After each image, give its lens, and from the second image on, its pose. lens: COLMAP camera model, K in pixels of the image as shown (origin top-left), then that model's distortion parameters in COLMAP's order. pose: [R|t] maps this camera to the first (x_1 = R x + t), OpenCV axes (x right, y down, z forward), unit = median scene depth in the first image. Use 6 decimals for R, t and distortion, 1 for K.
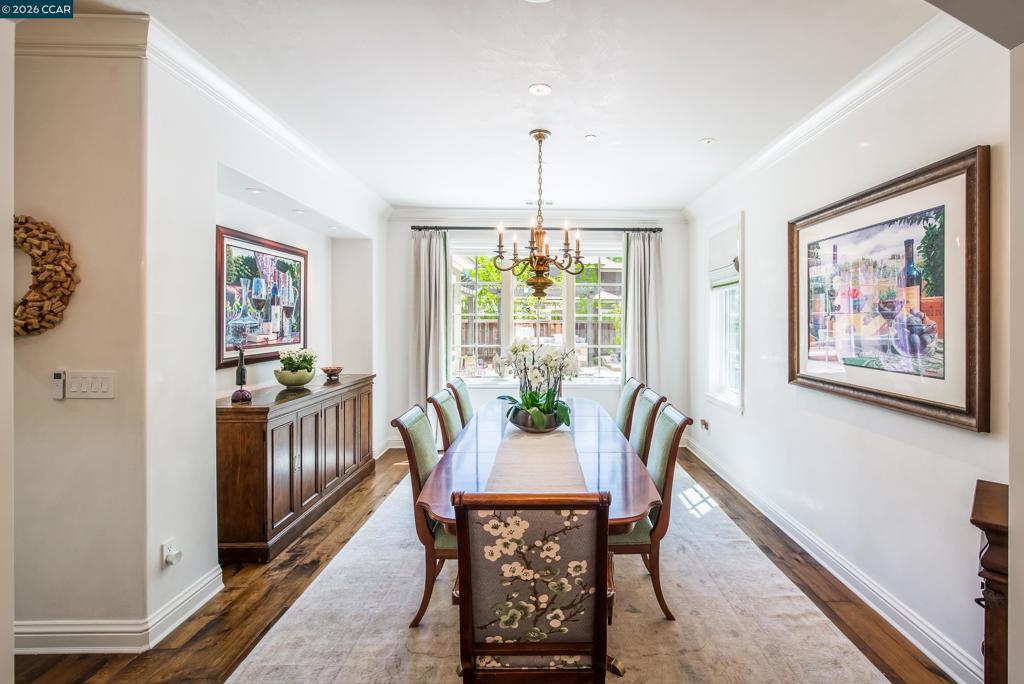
lens RADIAL K [[447.5, 0, 563.1], [0, 447.5, 323.9], [0, 0, 1]] dist [-0.001550, -0.000502]
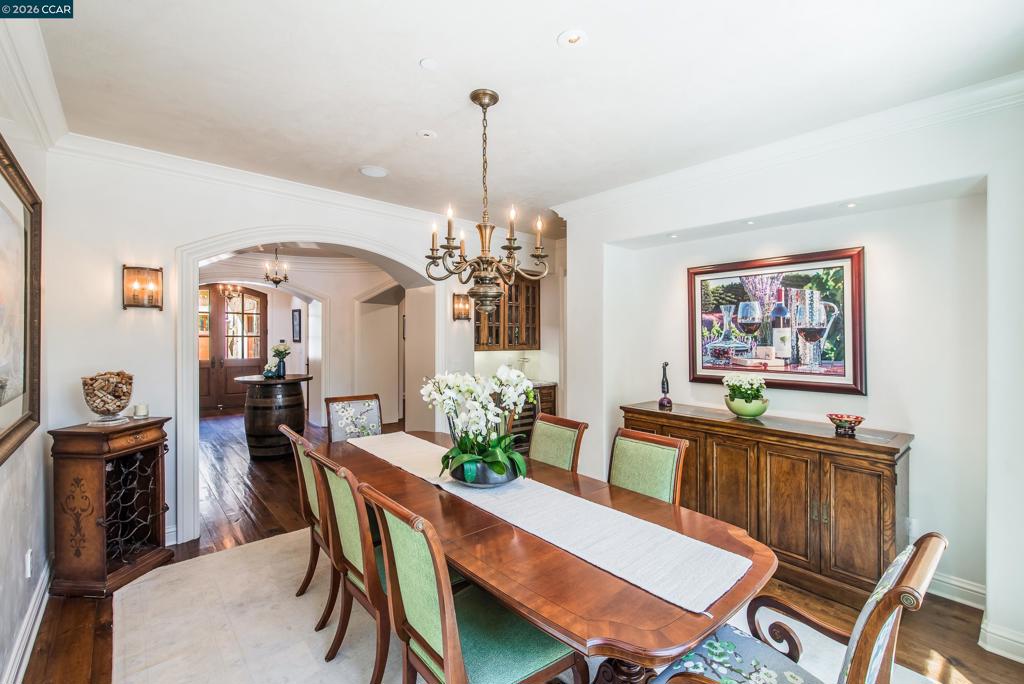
lens RADIAL K [[447.5, 0, 514.5], [0, 447.5, 334.0], [0, 0, 1]] dist [-0.001550, -0.000502]
pose [[-0.784925, -0.014492, -0.619421, 0.354316], [-0.016002, 0.999867, -0.003115, -0.019638], [0.619384, 0.007467, -0.785053, 1.498722]]
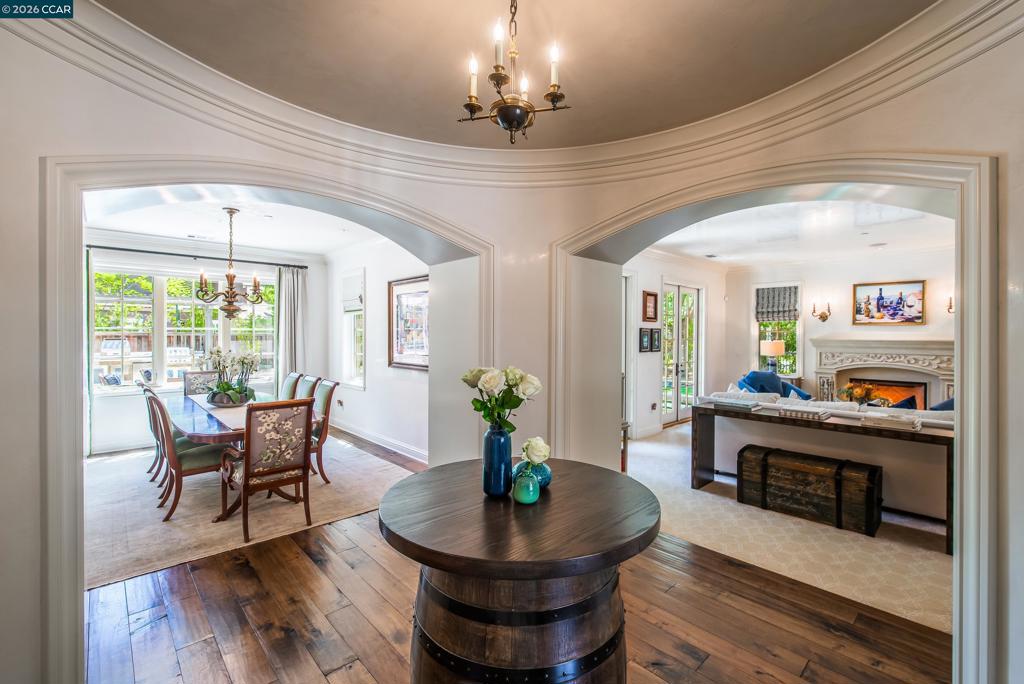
lens RADIAL K [[447.5, 0, 520.4], [0, 447.5, 332.0], [0, 0, 1]] dist [-0.001550, -0.000502]
pose [[0.759276, -0.000326, 0.650769, -0.270202], [0.005058, 0.999973, -0.005401, -0.001675], [-0.650749, 0.007393, 0.759257, -0.716827]]
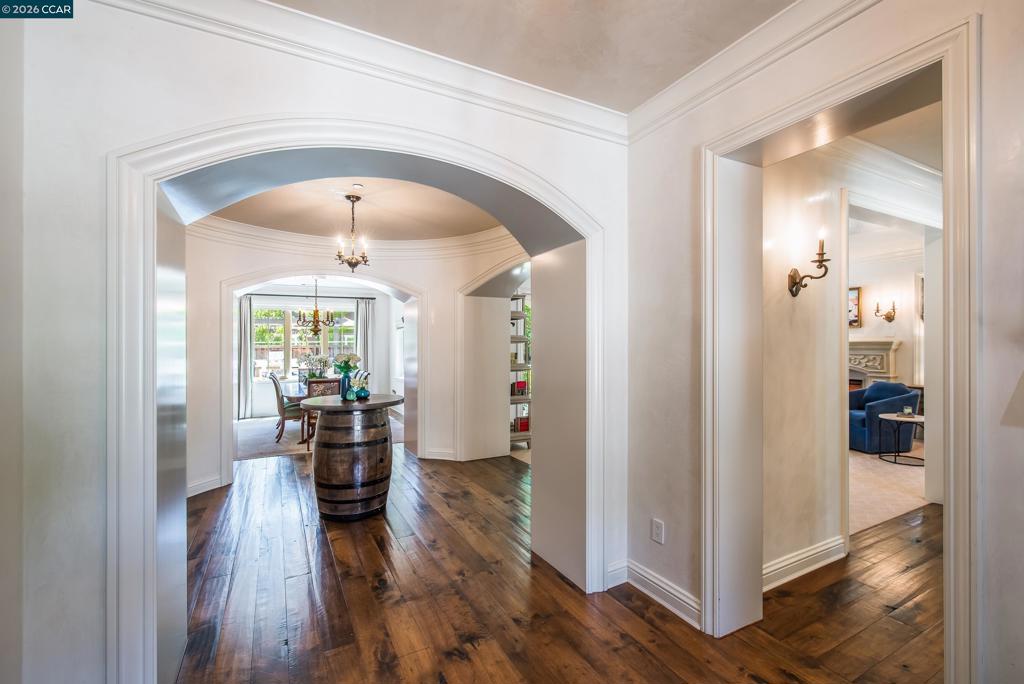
lens RADIAL K [[447.5, 0, 511.3], [0, 447.5, 344.3], [0, 0, 1]] dist [-0.001550, -0.000502]
pose [[0.908249, -0.017823, 0.418051, -0.100736], [0.020519, 0.999788, -0.001955, 0.014946], [-0.417927, 0.010354, 0.908421, -1.616376]]
